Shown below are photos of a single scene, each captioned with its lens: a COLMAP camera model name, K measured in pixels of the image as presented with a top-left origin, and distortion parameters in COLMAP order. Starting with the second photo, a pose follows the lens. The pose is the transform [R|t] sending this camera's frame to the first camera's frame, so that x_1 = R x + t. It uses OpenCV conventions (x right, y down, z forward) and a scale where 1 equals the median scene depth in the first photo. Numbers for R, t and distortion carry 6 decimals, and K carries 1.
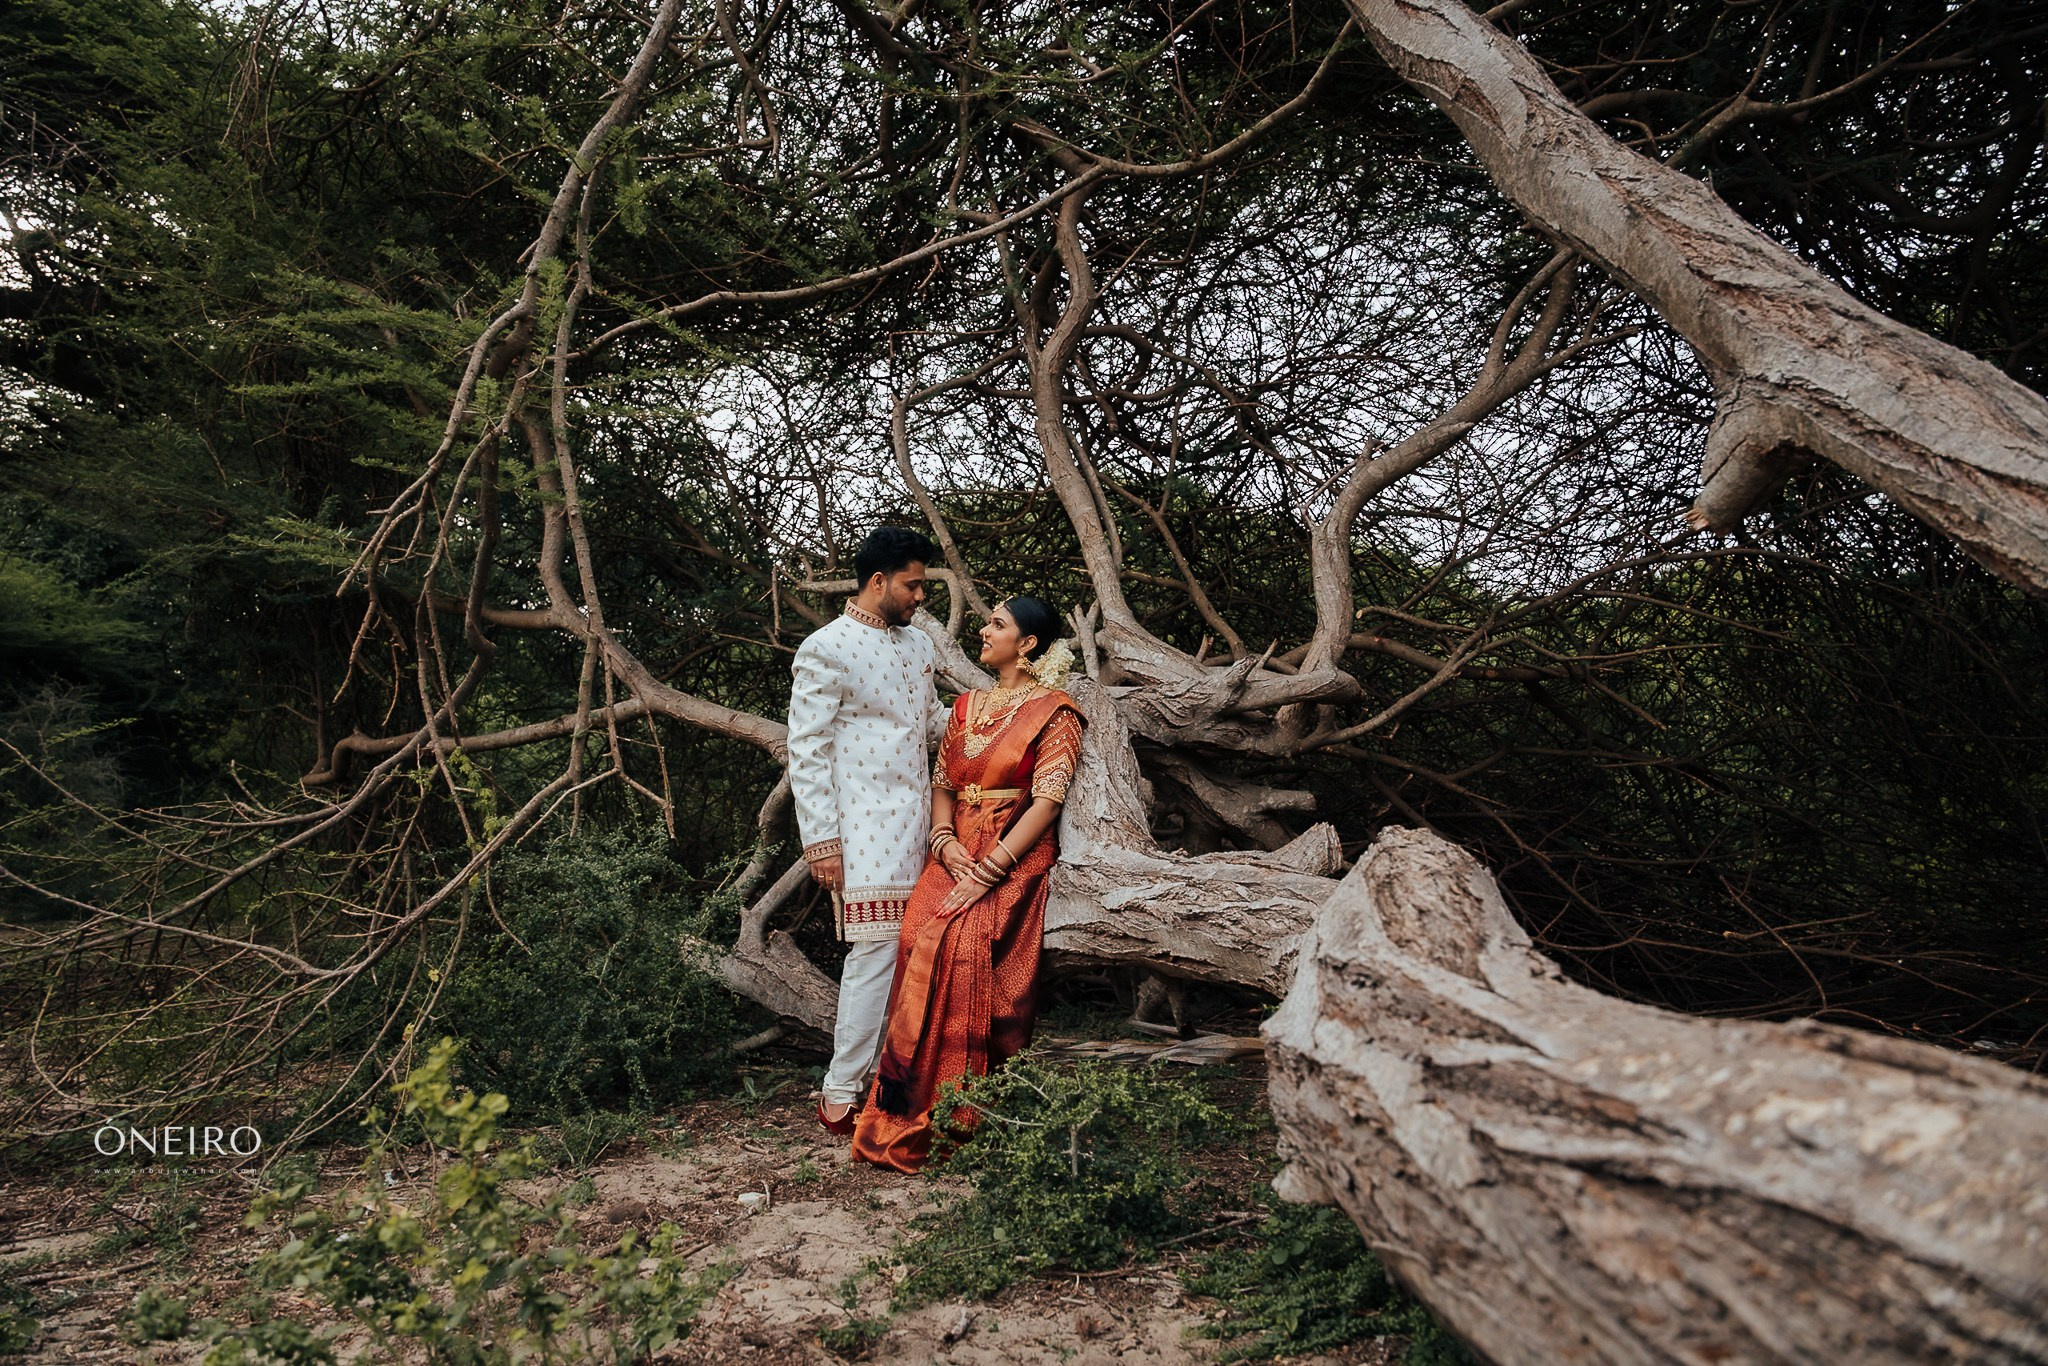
lens RADIAL K [[1376.3, 0, 1019.7], [0, 1376.3, 685.5], [0, 0, 1]] dist [0.009165, 0.001314]
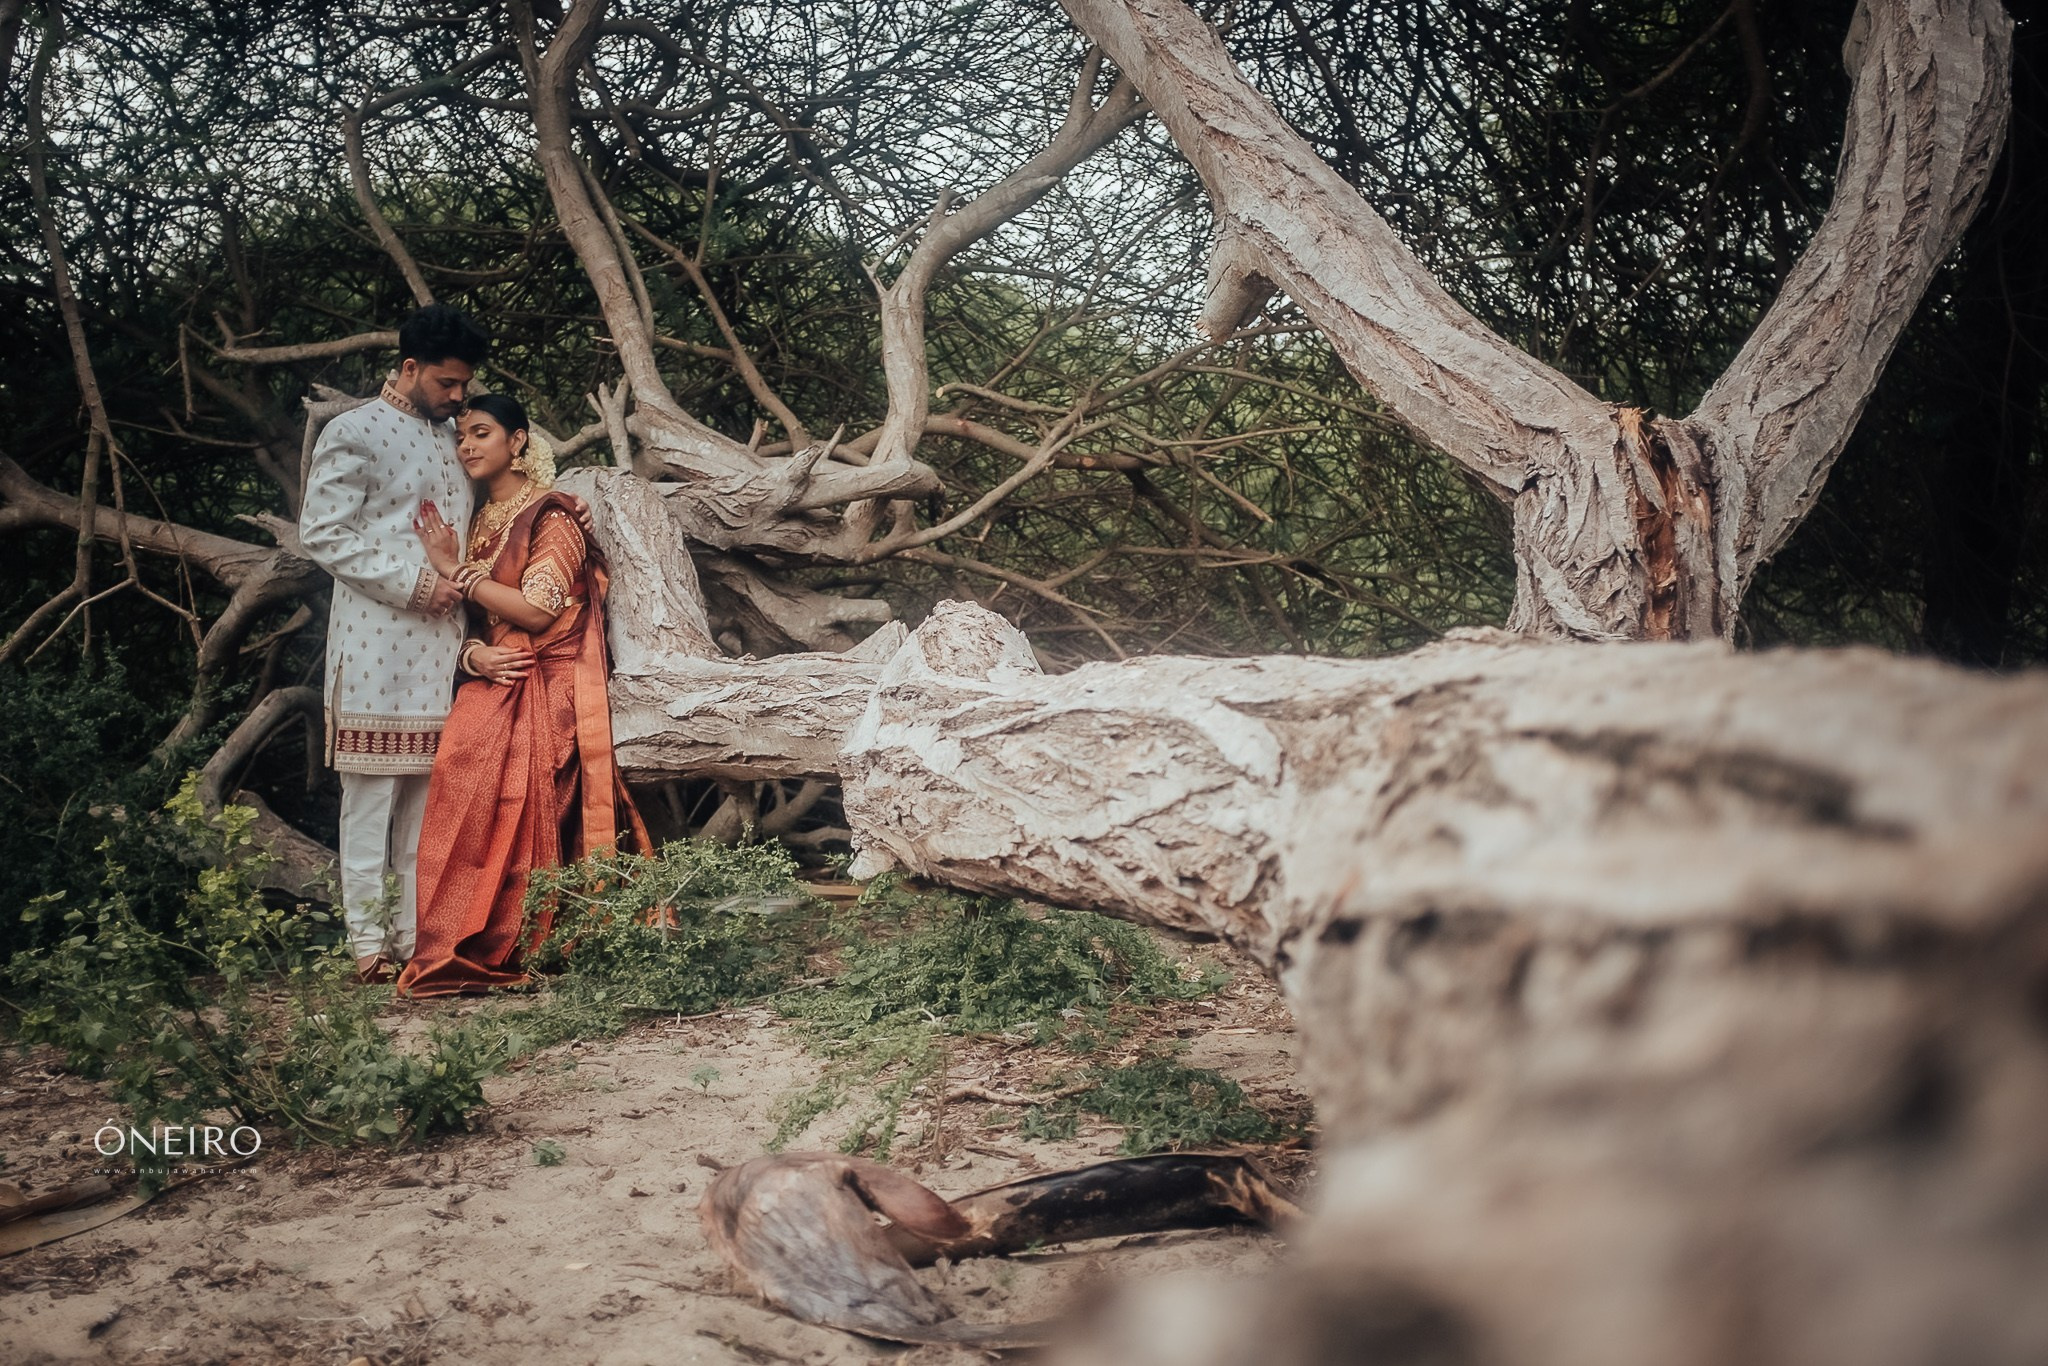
lens RADIAL K [[2102.6, 0, 1024.5], [0, 2102.6, 677.3], [0, 0, 1]] dist [0.009718, 0.000000]
pose [[0.963994, -0.037396, 0.263282, -0.053056], [0.012632, 0.995384, 0.095134, -0.000210], [-0.265624, -0.088383, 0.960017, -0.287695]]
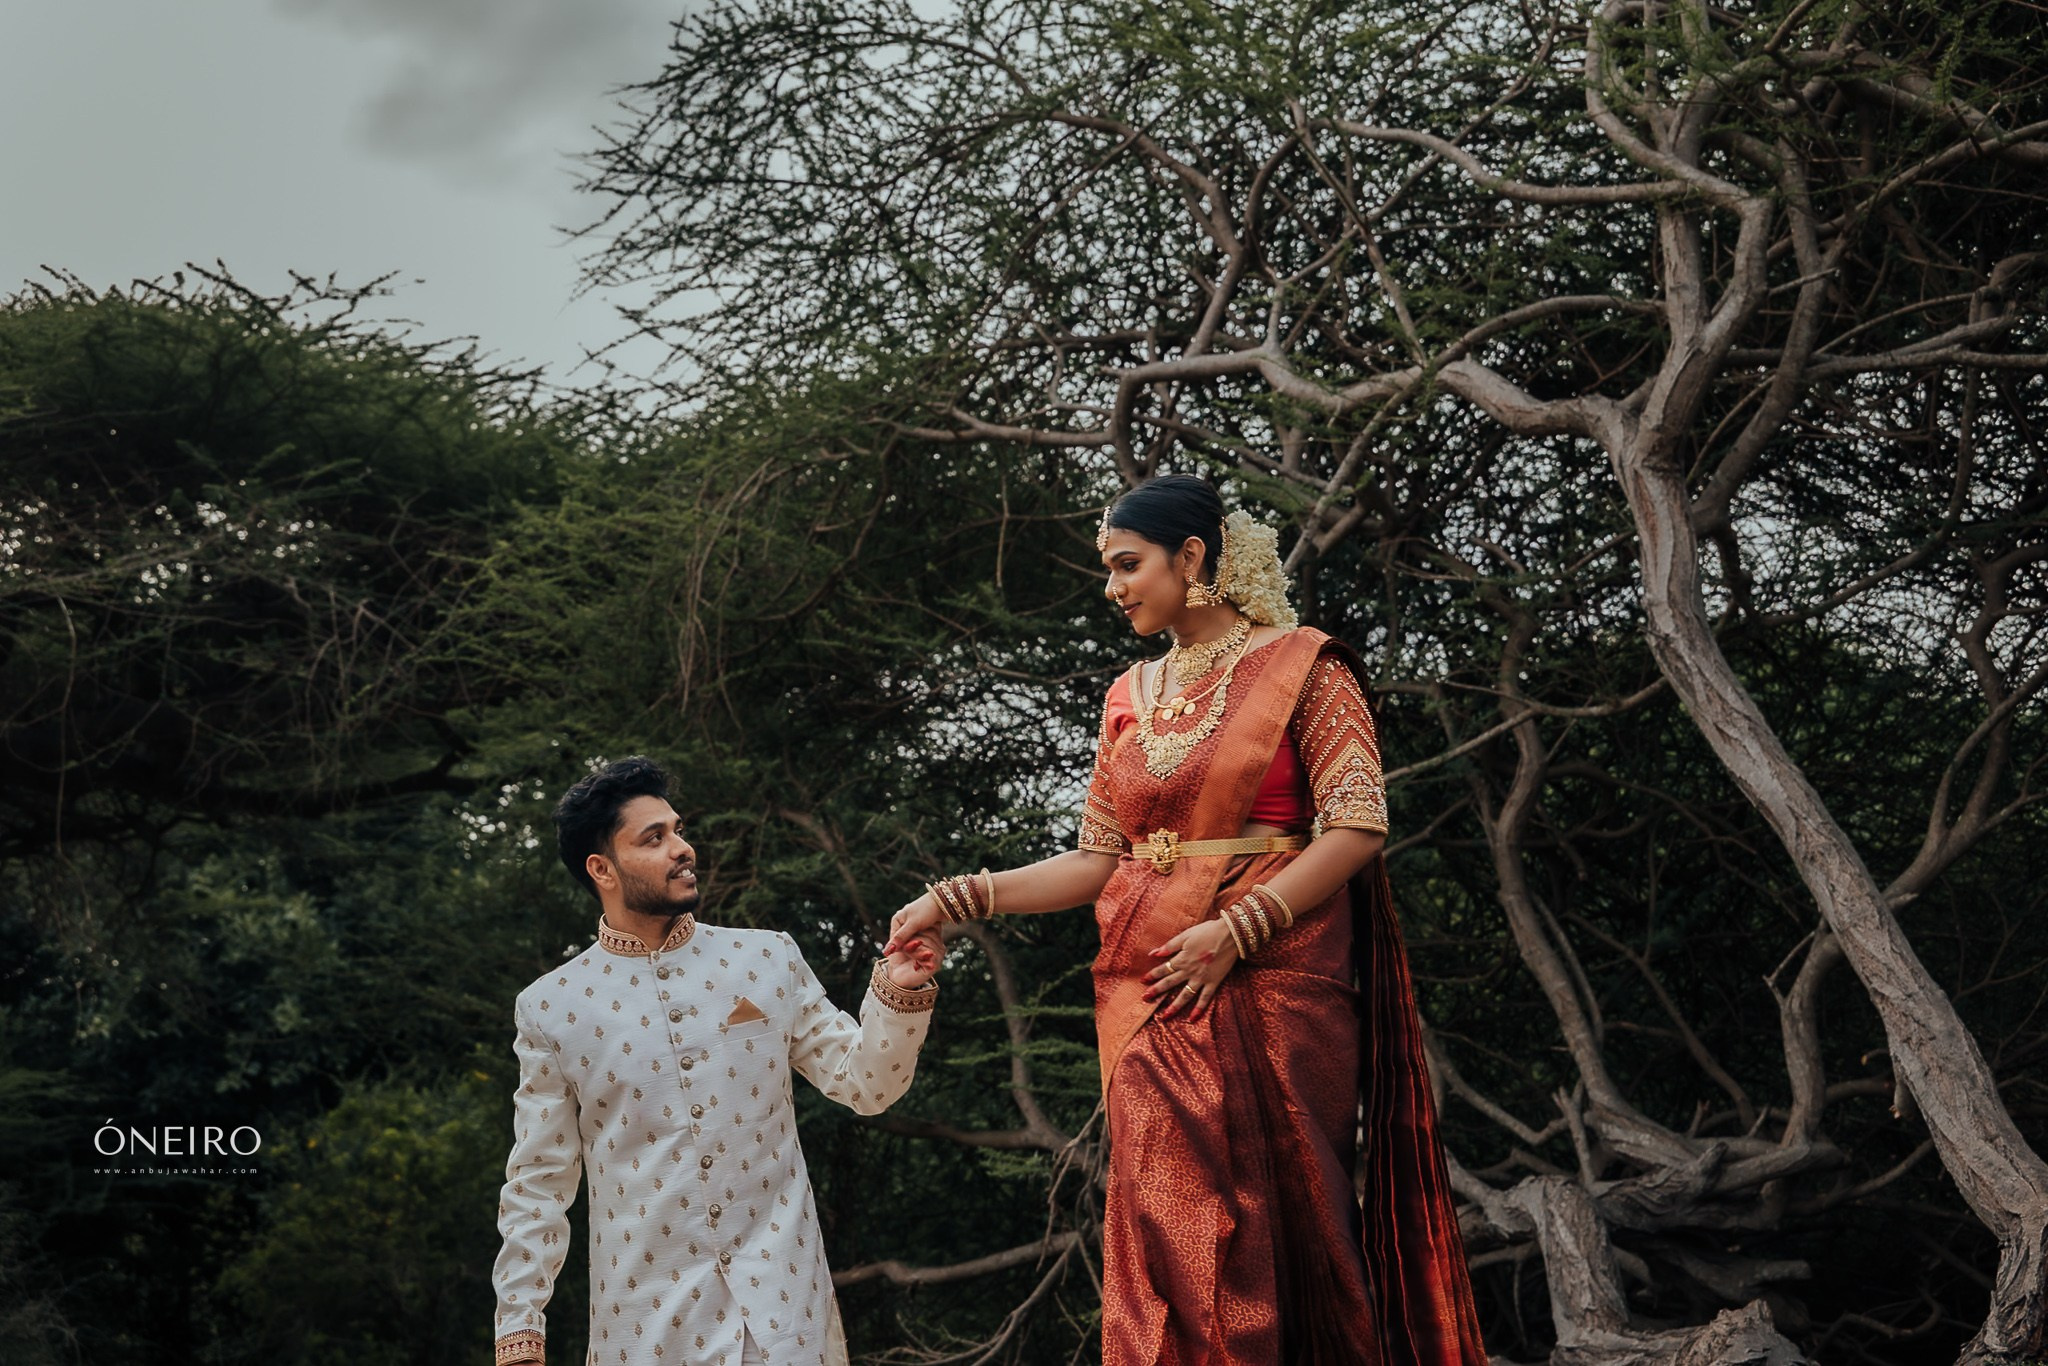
lens RADIAL K [[2899.0, 0, 1025.0], [0, 2899.0, 678.2], [0, 0, 1]] dist [-0.031655, 0.000000]
pose [[0.981180, -0.110547, -0.158319, 0.025733], [0.092004, 0.988497, -0.120035, -0.138766], [0.169767, 0.103210, 0.980065, -1.184775]]
